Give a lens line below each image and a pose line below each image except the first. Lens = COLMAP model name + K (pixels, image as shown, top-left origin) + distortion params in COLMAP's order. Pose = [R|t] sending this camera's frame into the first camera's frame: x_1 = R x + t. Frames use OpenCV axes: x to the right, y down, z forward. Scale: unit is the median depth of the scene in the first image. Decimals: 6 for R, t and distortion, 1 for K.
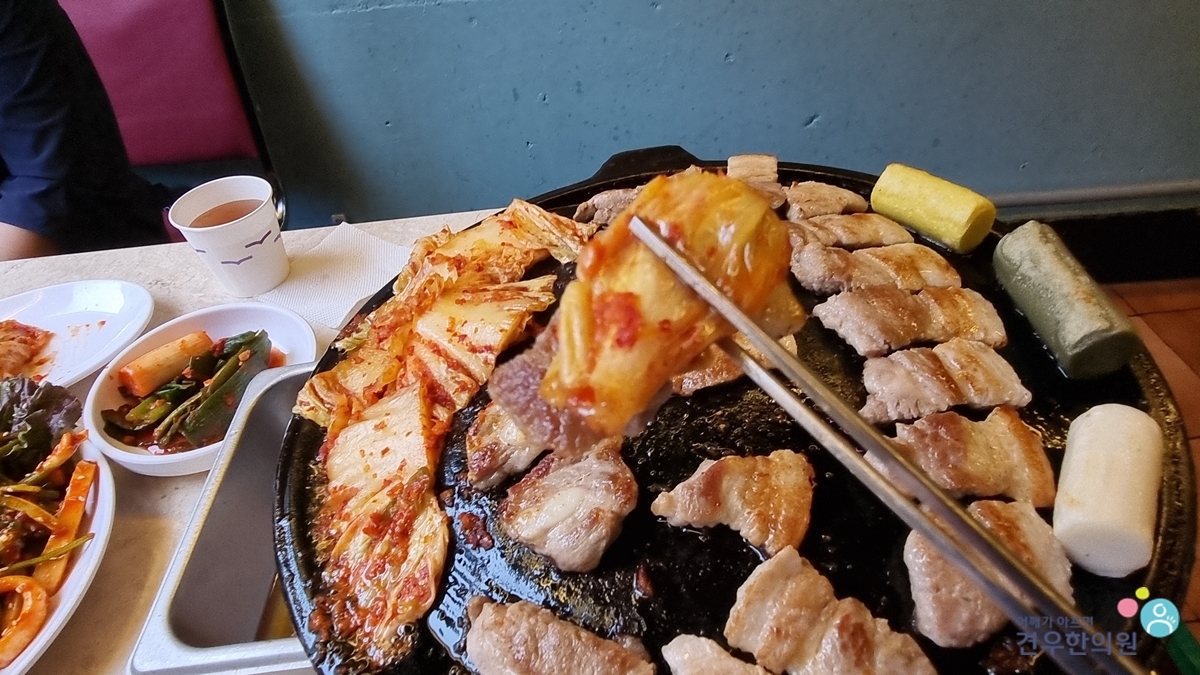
lens RADIAL K [[708.8, 0, 597.3], [0, 708.8, 342.2], [0, 0, 1]] dist [0.008414, -0.005575]
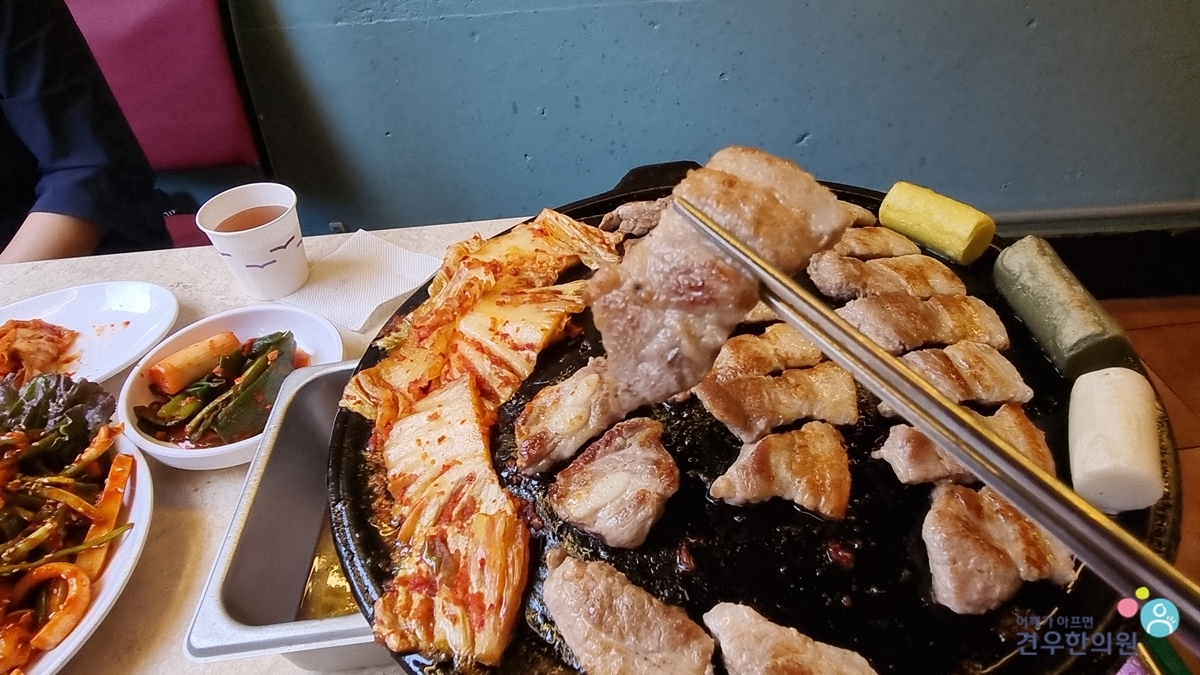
lens RADIAL K [[708.8, 0, 596.3], [0, 708.8, 342.5], [0, 0, 1]] dist [0.008414, -0.005575]
pose [[0.999692, 0.011863, 0.021784, -0.070876], [-0.011484, 0.999782, -0.017446, 0.018964], [-0.021986, 0.017190, 0.999610, -0.068509]]
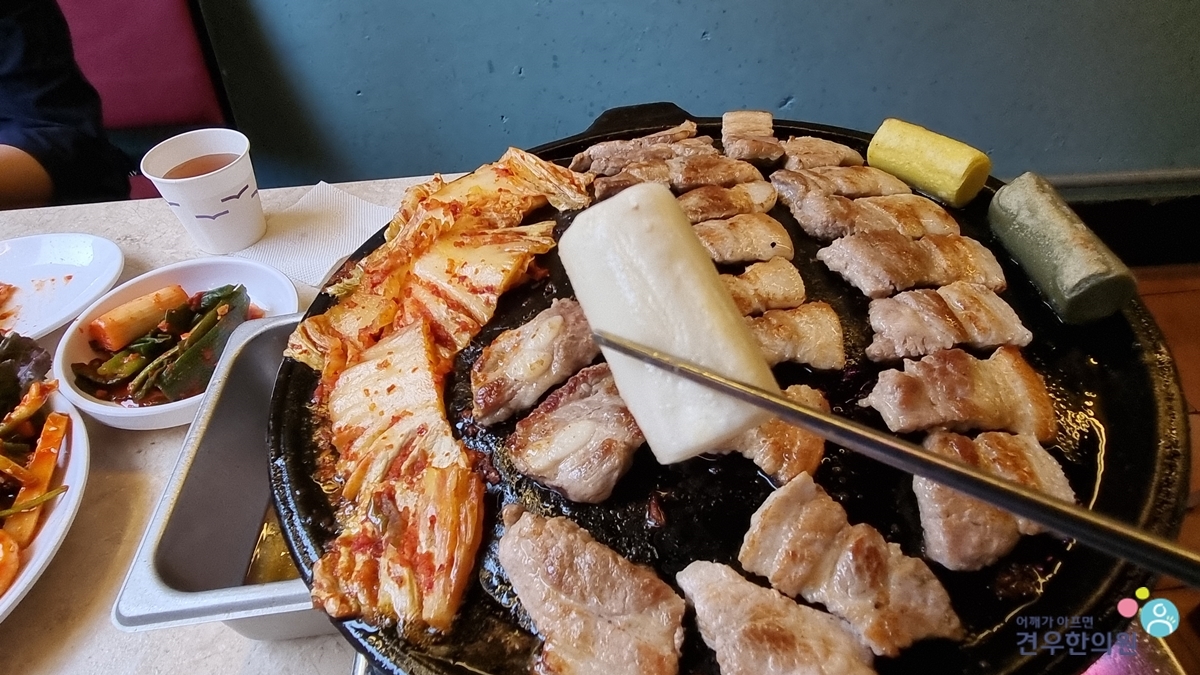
lens RADIAL K [[708.8, 0, 595.3], [0, 708.8, 340.6], [0, 0, 1]] dist [0.008414, -0.005575]
pose [[0.998884, 0.011464, 0.045829, -0.047742], [-0.012264, 0.999776, 0.017228, 0.056627], [-0.045621, -0.017771, 0.998801, 0.008731]]
